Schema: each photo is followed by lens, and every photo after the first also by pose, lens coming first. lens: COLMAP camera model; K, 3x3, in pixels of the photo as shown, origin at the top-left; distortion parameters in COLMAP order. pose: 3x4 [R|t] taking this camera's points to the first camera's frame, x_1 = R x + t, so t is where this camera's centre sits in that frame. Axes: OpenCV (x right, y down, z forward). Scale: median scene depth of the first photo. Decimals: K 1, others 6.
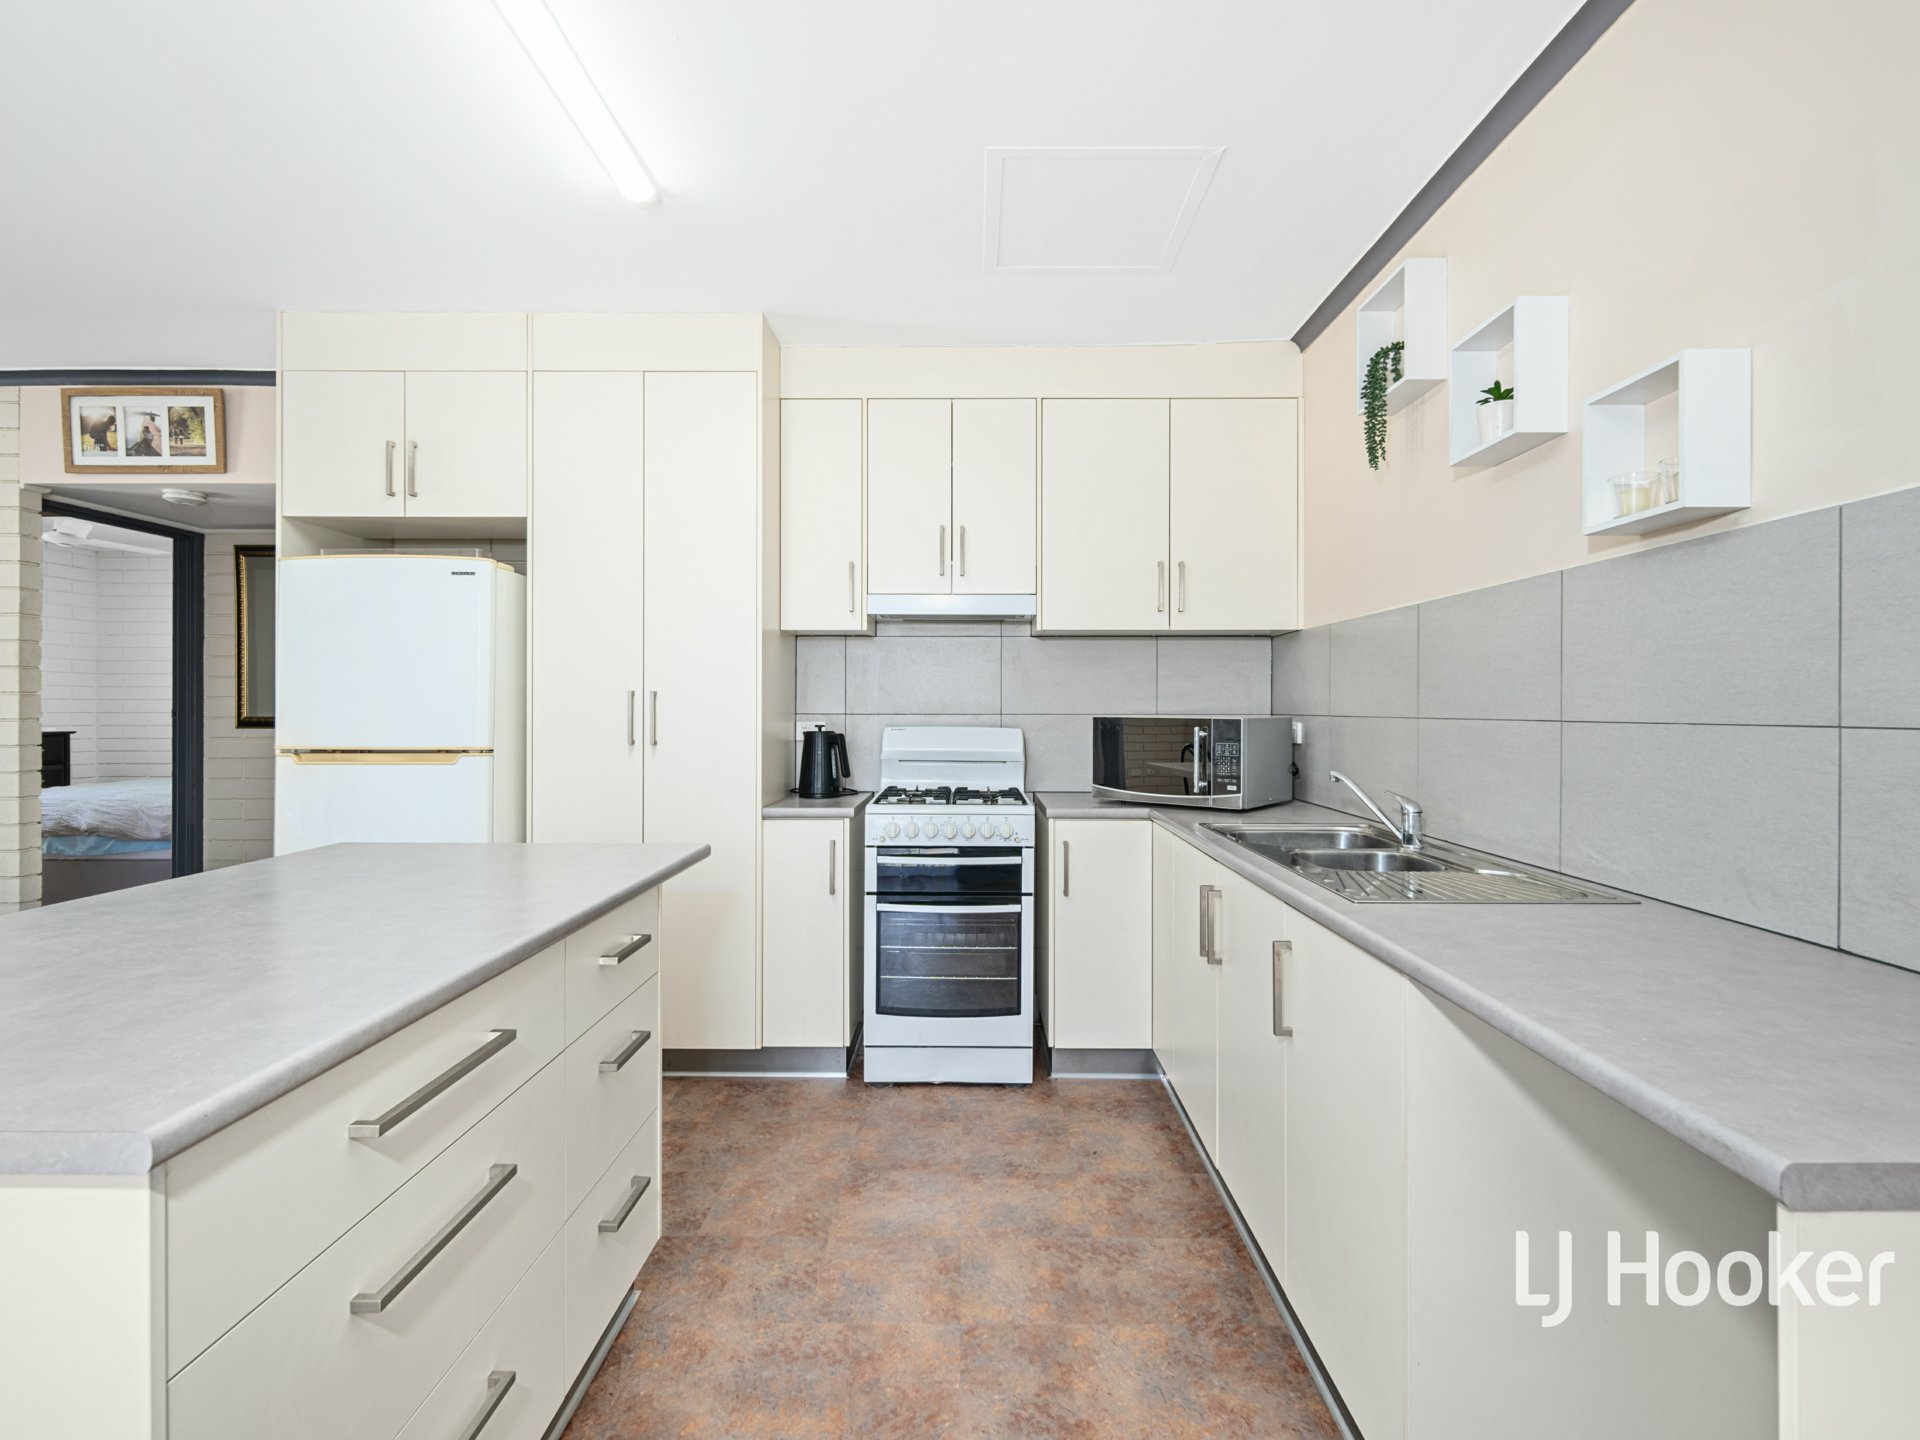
lens RADIAL K [[958.3, 0, 966.2], [0, 958.3, 708.9], [0, 0, 1]] dist [0.004399, -0.000424]
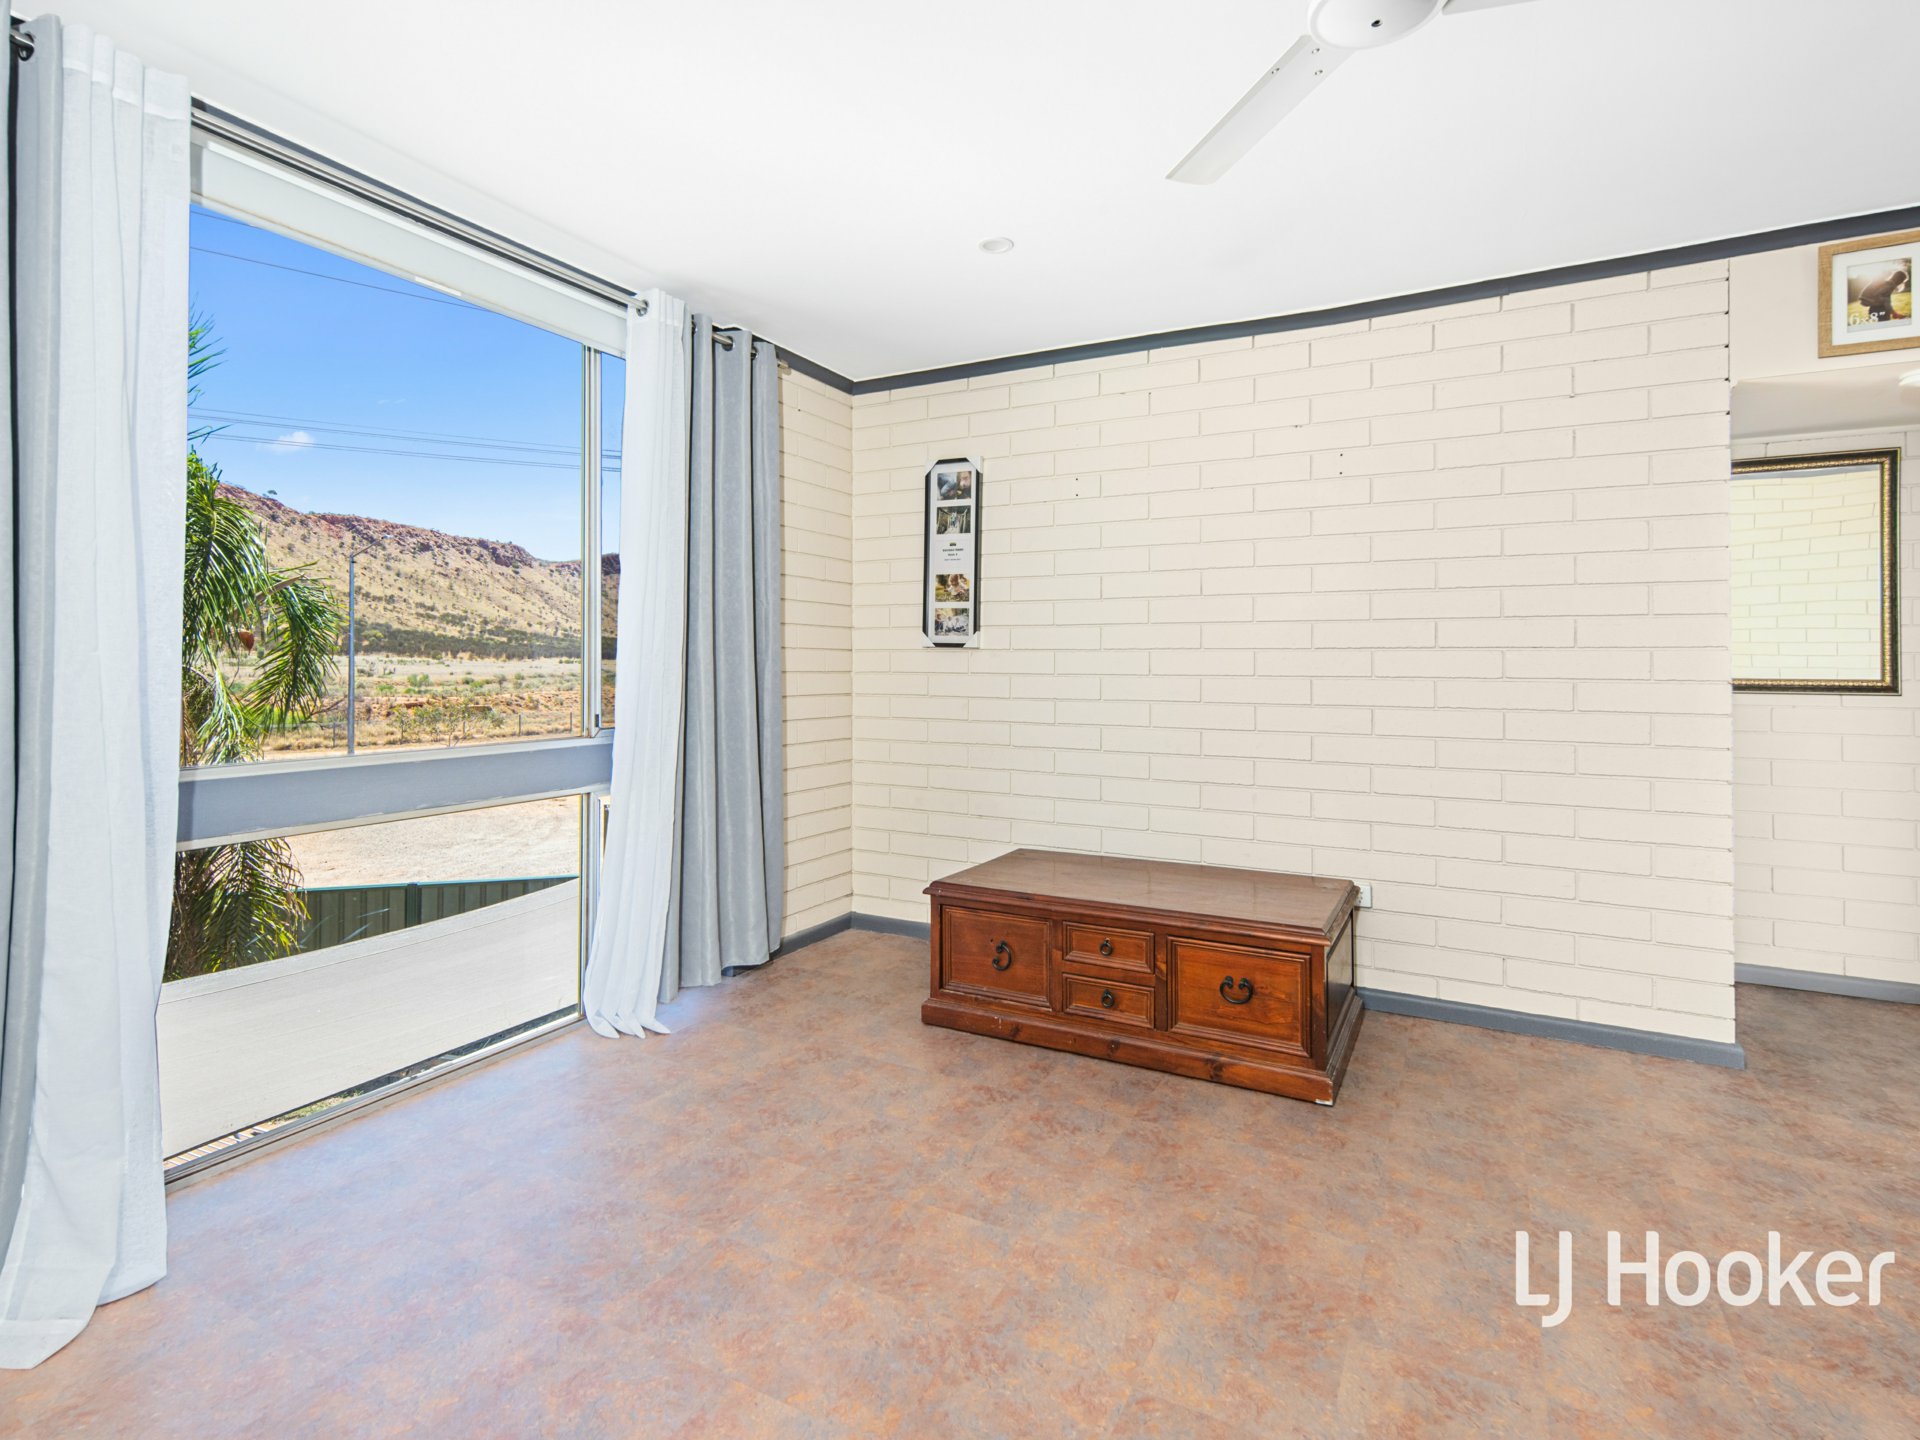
lens RADIAL K [[969.3, 0, 975.3], [0, 969.3, 647.1], [0, 0, 1]] dist [0.011574, -0.001169]
pose [[0.885734, -0.006718, -0.464144, -1.395701], [-0.002481, 0.999812, -0.019206, -0.000453], [0.464186, 0.018163, 0.885551, 0.012245]]
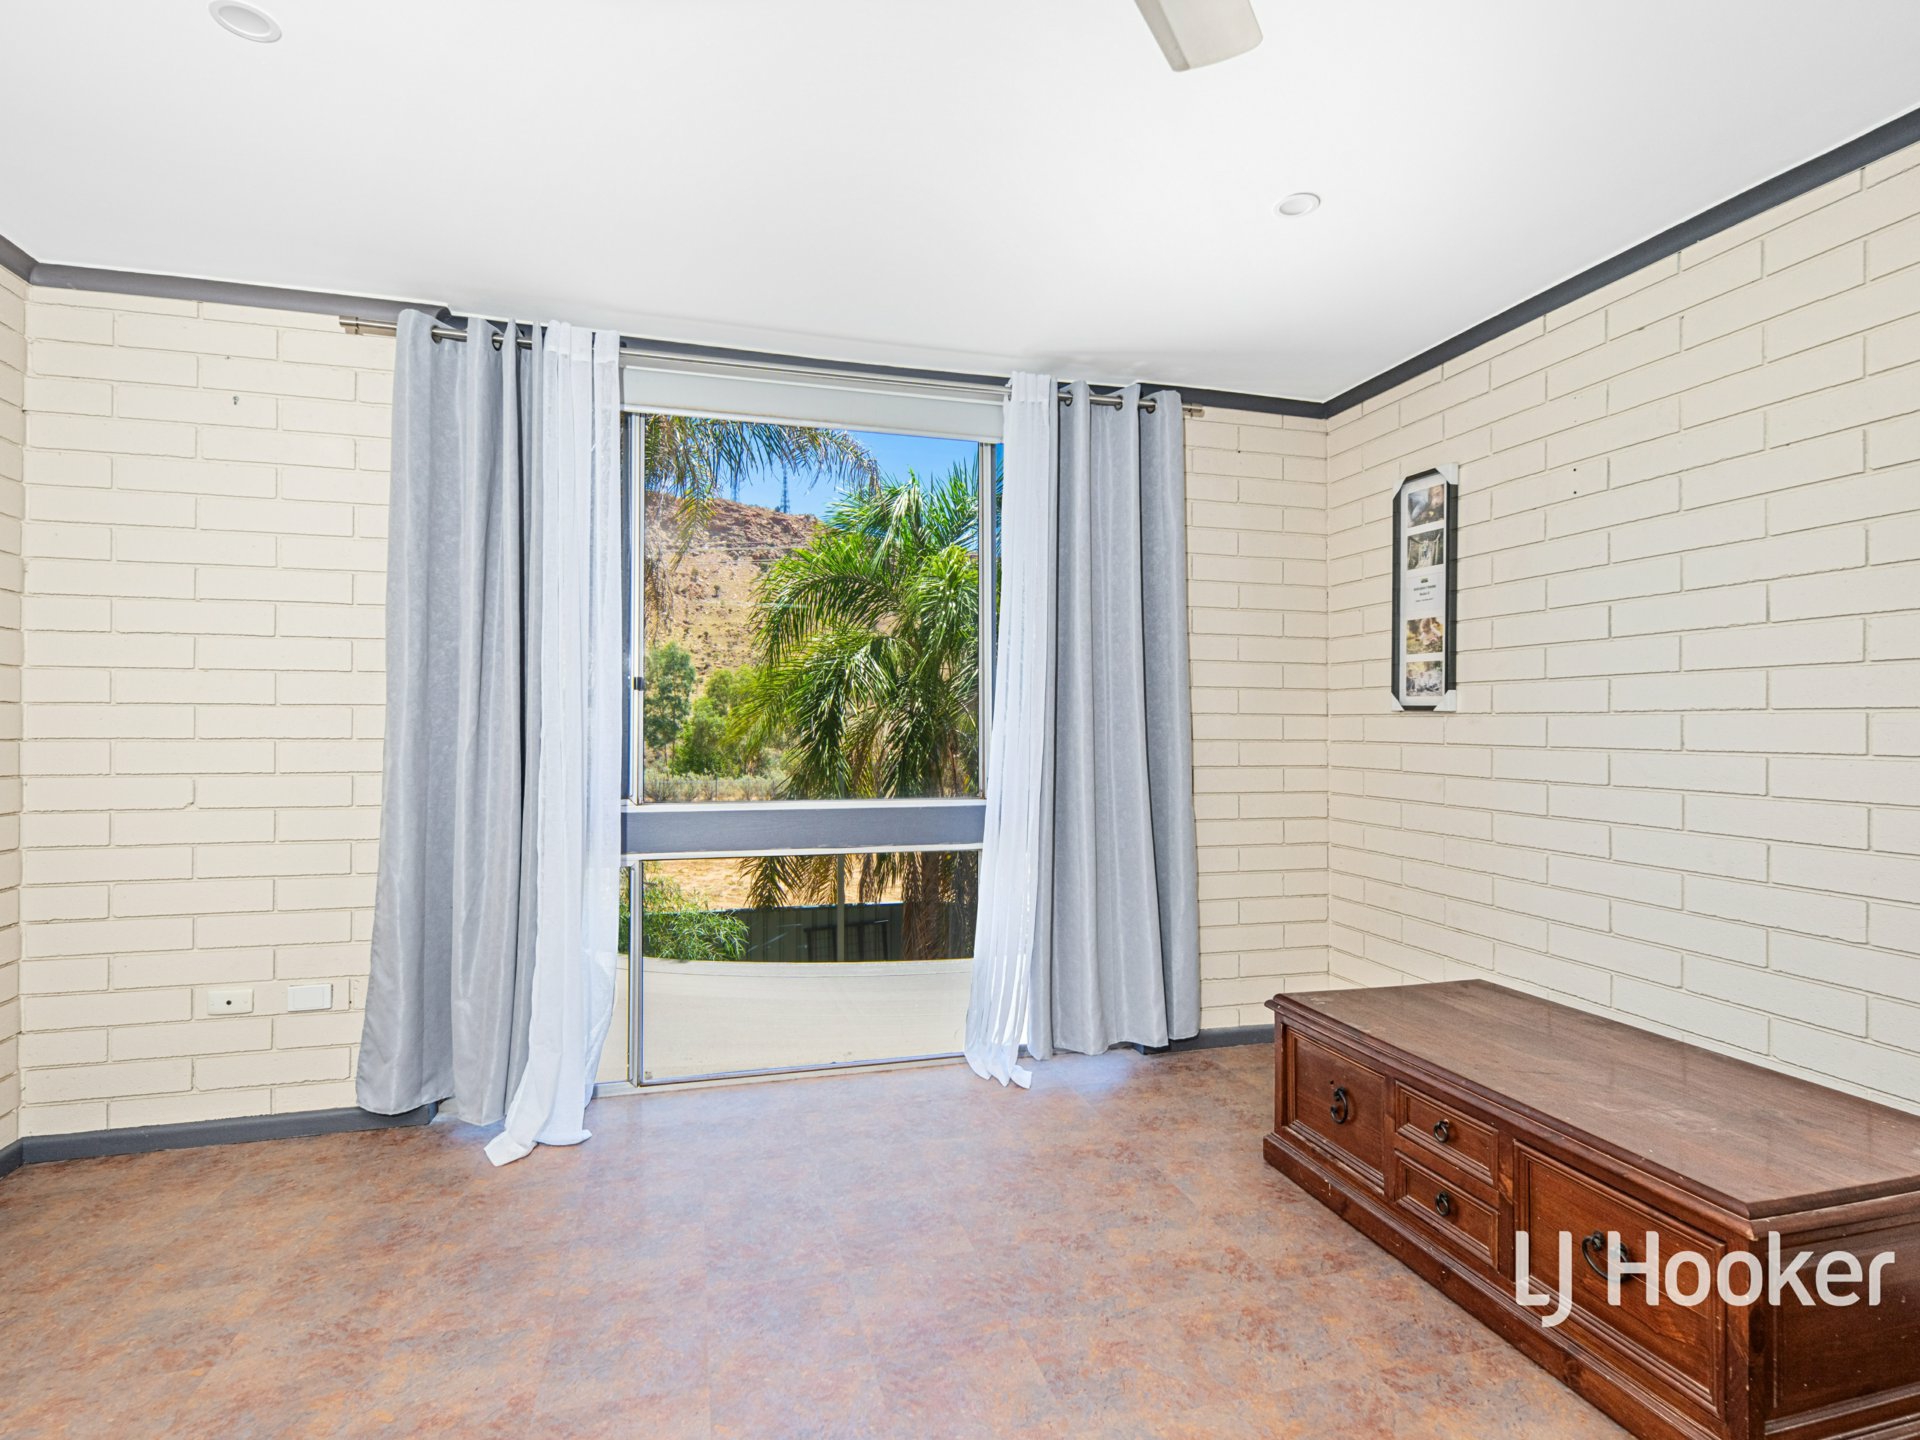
lens RADIAL K [[973.1, 0, 952.5], [0, 973.1, 712.6], [0, 0, 1]] dist [0.004417, 0.000025]
pose [[0.271963, -0.013070, -0.962219, -1.156881], [-0.005472, 0.999871, -0.015128, -0.005102], [0.962292, 0.009379, 0.271856, 0.405975]]
